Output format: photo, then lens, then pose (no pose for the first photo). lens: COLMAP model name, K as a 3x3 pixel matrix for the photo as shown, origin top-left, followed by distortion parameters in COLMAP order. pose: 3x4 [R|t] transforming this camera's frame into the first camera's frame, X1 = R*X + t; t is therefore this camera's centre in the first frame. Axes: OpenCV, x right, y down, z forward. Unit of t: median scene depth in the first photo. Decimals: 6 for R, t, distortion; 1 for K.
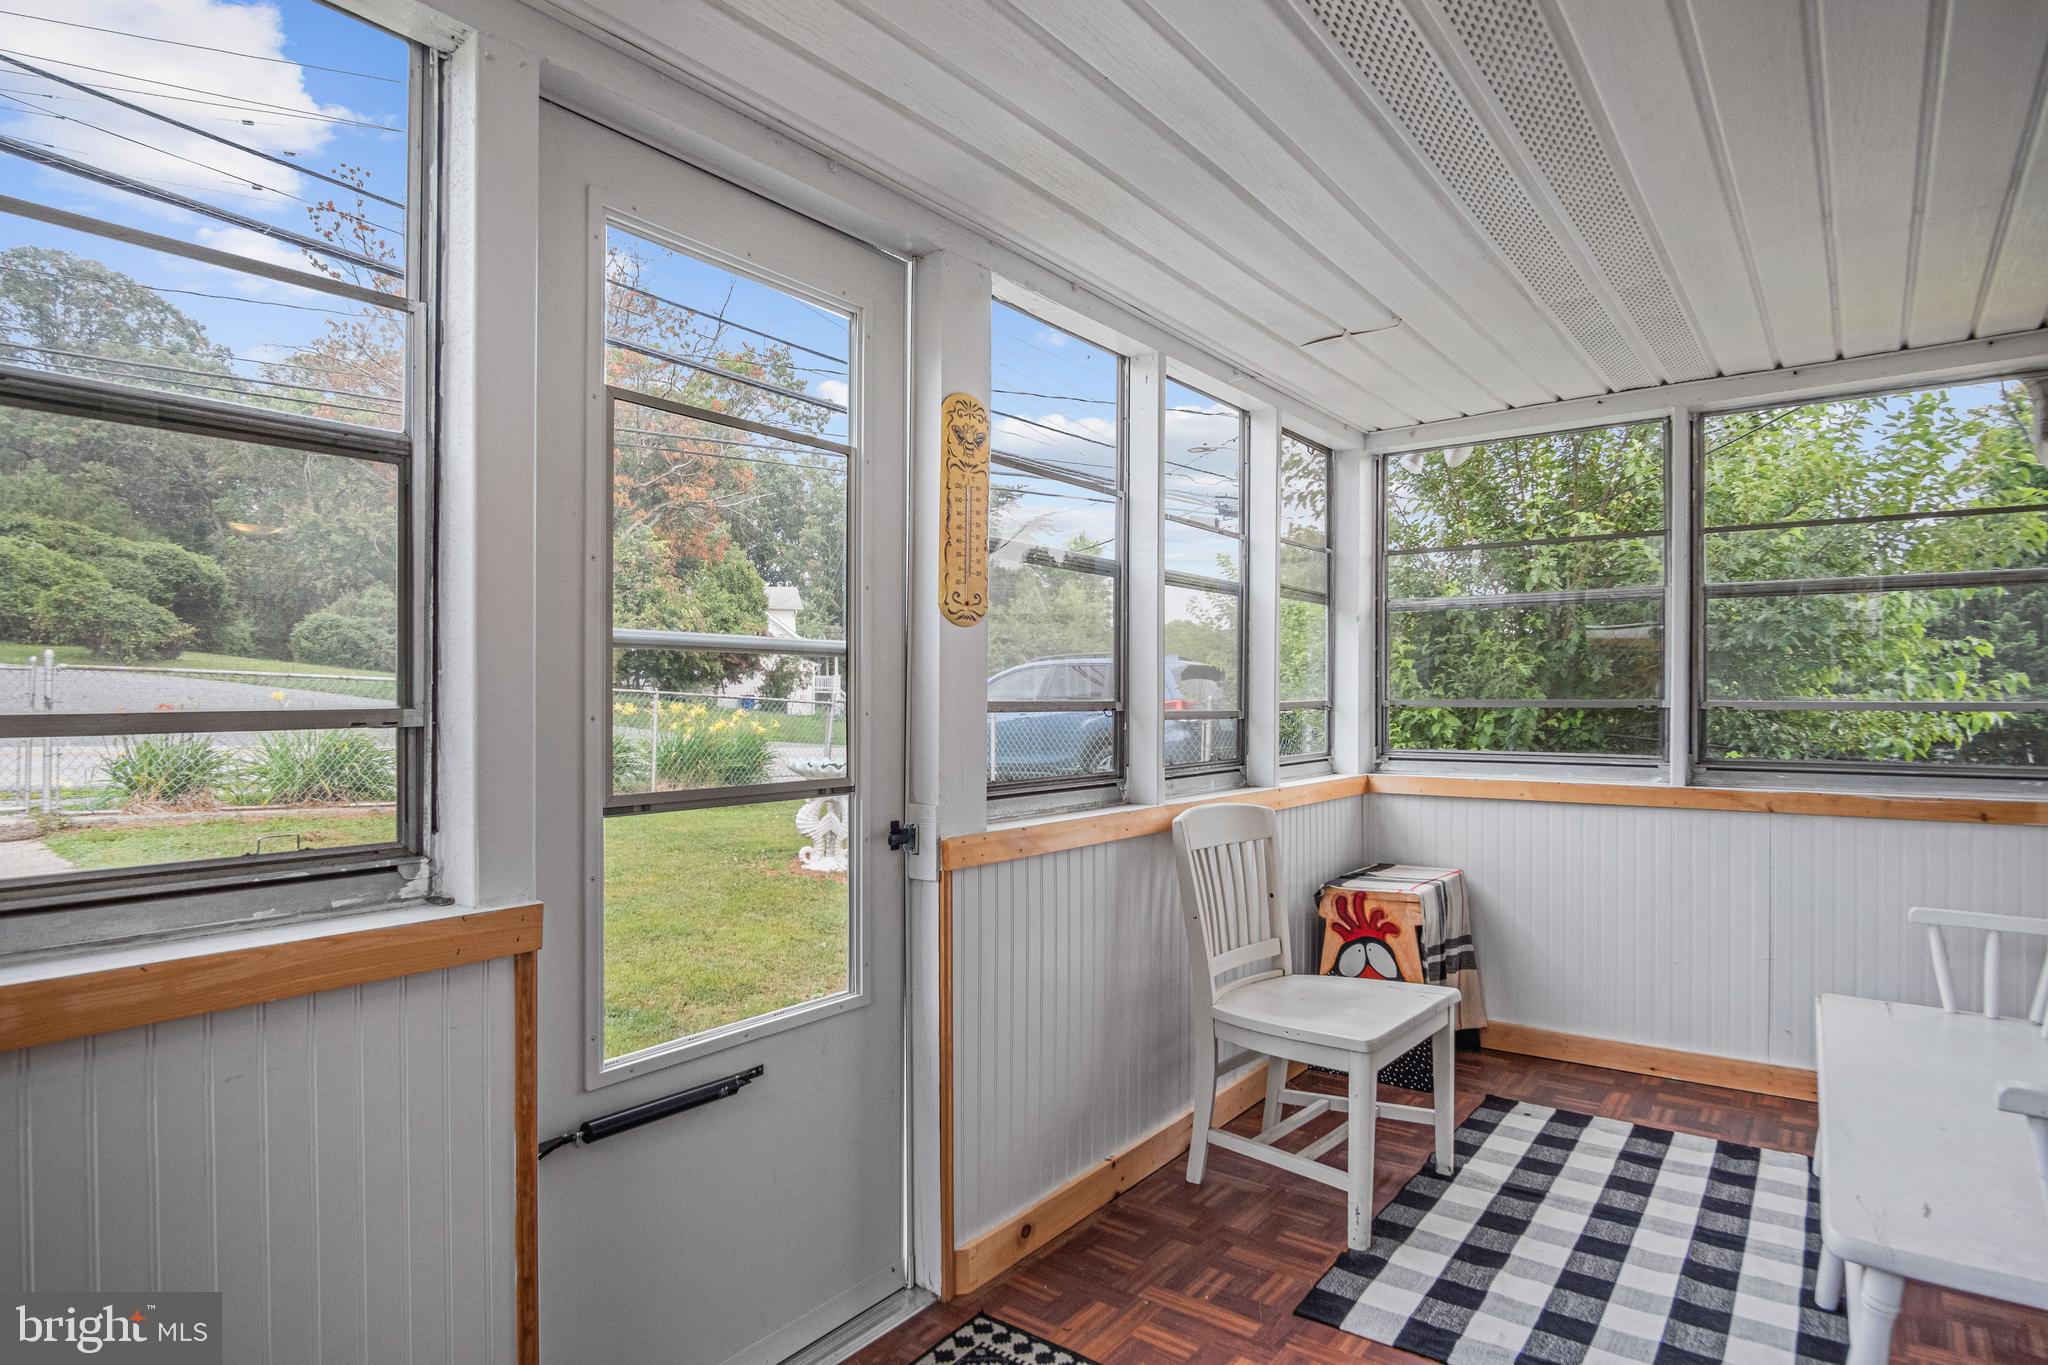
lens RADIAL K [[1092.5, 0, 1033.3], [0, 1092.5, 669.4], [0, 0, 1]] dist [-0.031711, 0.006930]
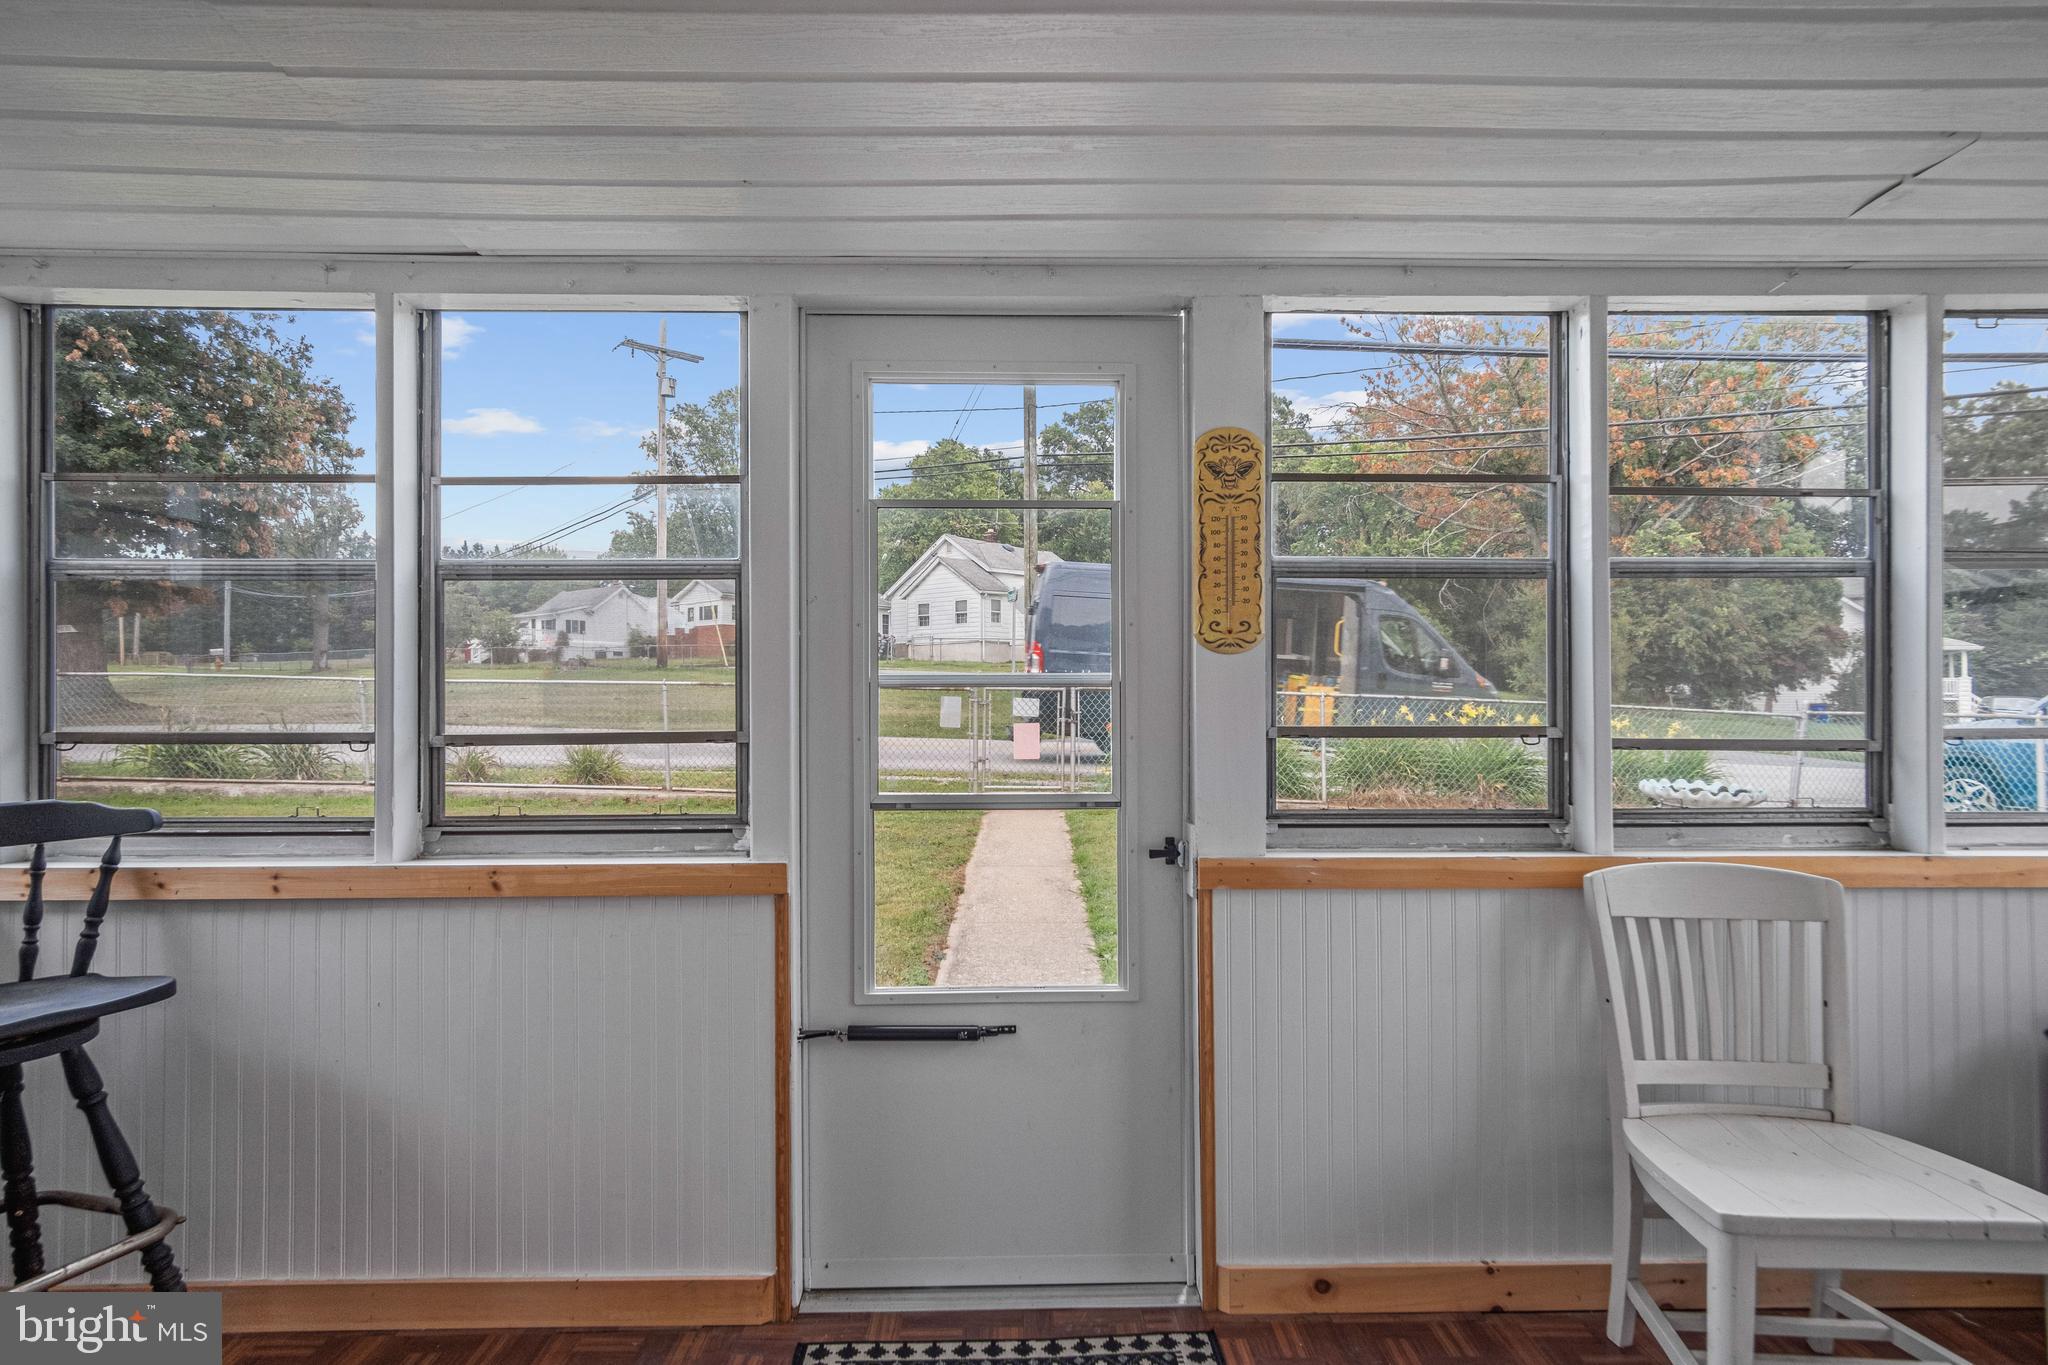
lens RADIAL K [[1074.9, 0, 1029.9], [0, 1074.9, 665.7], [0, 0, 1]] dist [0.000316, 0.000625]
pose [[0.627455, -0.031550, -0.778014, 0.616982], [0.022779, 0.999495, -0.022161, -0.010301], [0.778320, -0.003817, 0.627856, 0.223681]]
